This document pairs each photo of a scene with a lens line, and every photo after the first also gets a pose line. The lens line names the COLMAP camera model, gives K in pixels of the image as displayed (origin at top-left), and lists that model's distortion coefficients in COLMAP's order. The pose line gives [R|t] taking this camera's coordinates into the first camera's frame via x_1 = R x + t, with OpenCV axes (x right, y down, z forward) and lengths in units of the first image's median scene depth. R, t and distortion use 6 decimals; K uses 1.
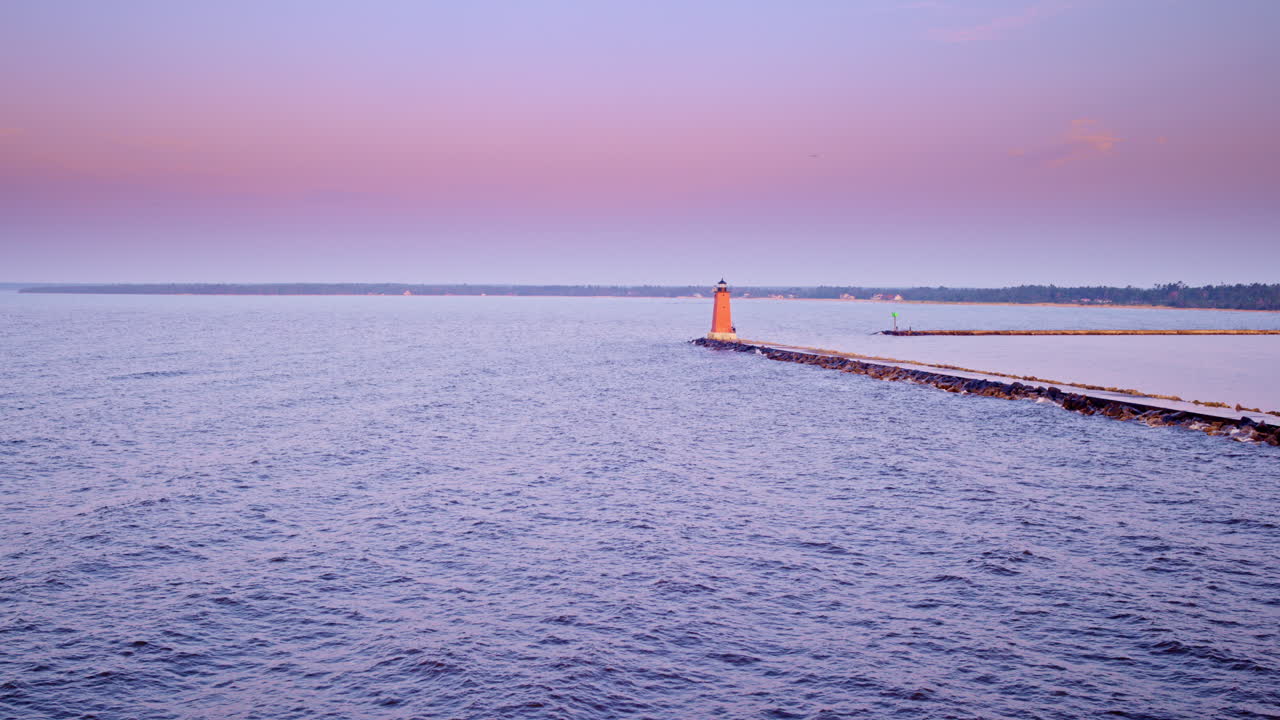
lens RADIAL K [[1249.8, 0, 644.1], [0, 1249.8, 361.8], [0, 0, 1]] dist [-0.067677, 0.000000]
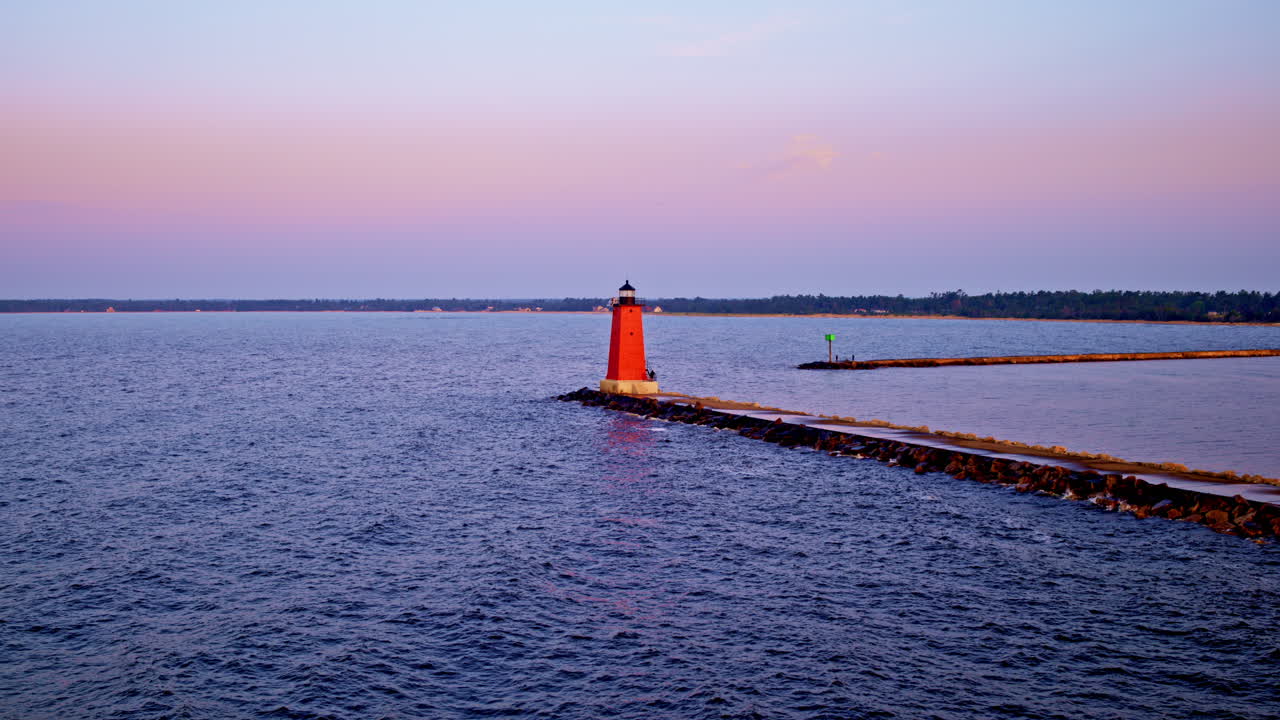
lens RADIAL K [[1249.8, 0, 633.9], [0, 1249.8, 358.0], [0, 0, 1]] dist [-0.067677, 0.000000]
pose [[0.978314, -0.016614, 0.206459, -0.011262], [0.019326, 0.999751, -0.011123, -0.006465], [-0.206223, 0.014871, 0.978392, 0.111989]]
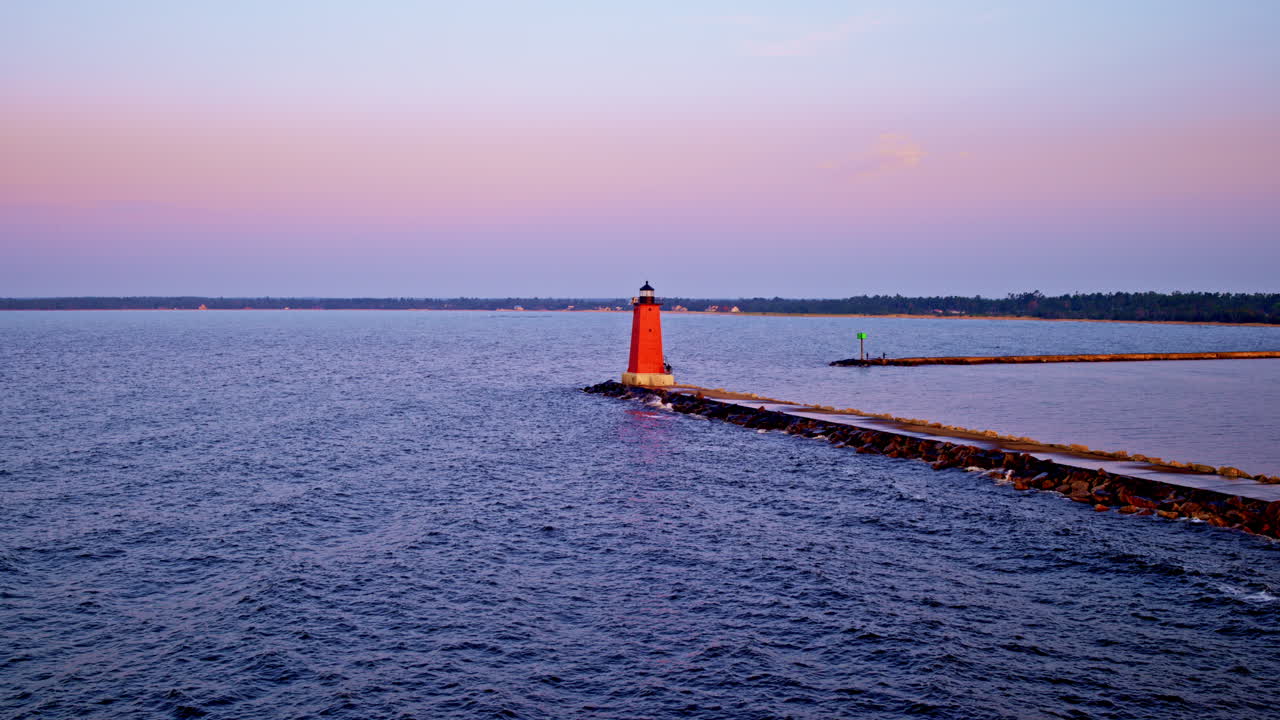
lens RADIAL K [[1249.8, 0, 640.3], [0, 1249.8, 356.4], [0, 0, 1]] dist [-0.067677, 0.000000]
pose [[0.989398, -0.010149, 0.144874, -0.006253], [0.012177, 0.999840, -0.013116, -0.005655], [-0.144718, 0.014741, 0.989363, 0.099788]]
